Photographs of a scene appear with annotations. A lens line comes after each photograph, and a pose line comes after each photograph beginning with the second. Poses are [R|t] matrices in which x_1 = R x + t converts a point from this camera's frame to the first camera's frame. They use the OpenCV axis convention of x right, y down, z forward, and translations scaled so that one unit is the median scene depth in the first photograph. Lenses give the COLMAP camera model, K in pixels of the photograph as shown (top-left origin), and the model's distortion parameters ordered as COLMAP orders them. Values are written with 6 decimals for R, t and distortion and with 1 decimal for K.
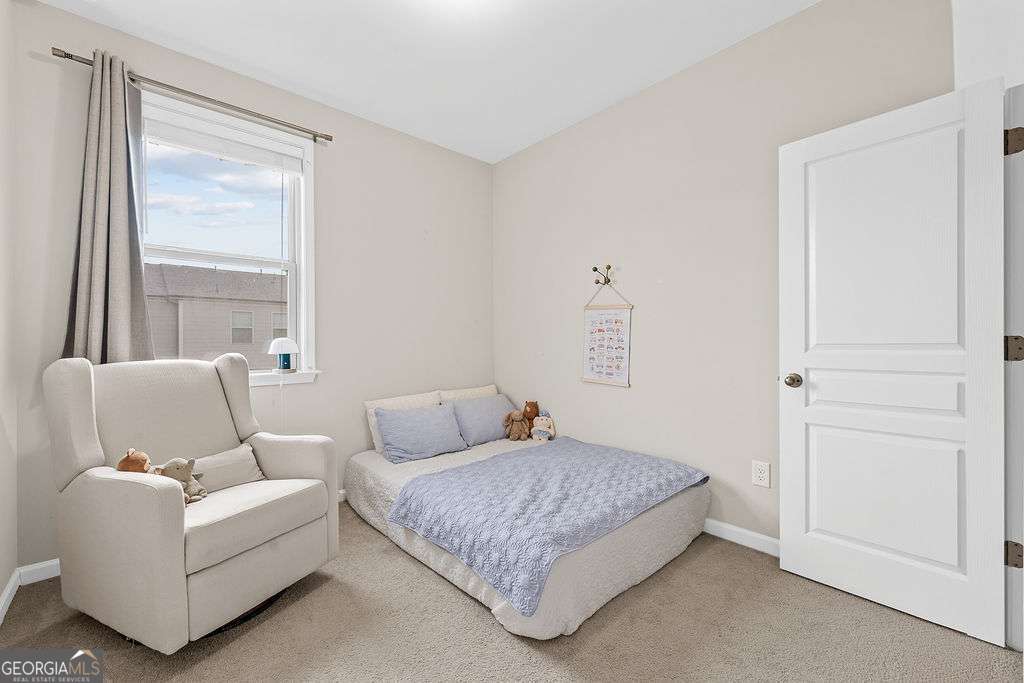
lens RADIAL K [[417.1, 0, 513.0], [0, 417.1, 344.4], [0, 0, 1]] dist [-0.000538, -0.000238]
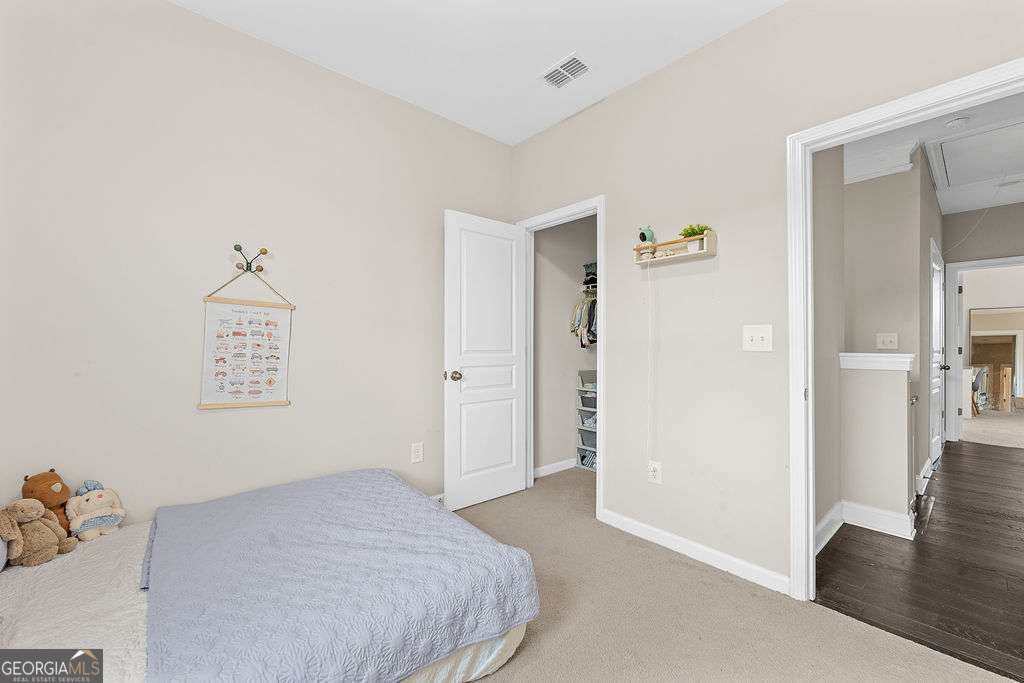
lens RADIAL K [[417.1, 0, 514.0], [0, 417.1, 342.7], [0, 0, 1]] dist [-0.000538, -0.000238]
pose [[0.019218, 0.003372, 0.999810, -0.517080], [-0.000264, 0.999994, -0.003367, -0.016277], [-0.999815, -0.000199, 0.019219, 0.524619]]
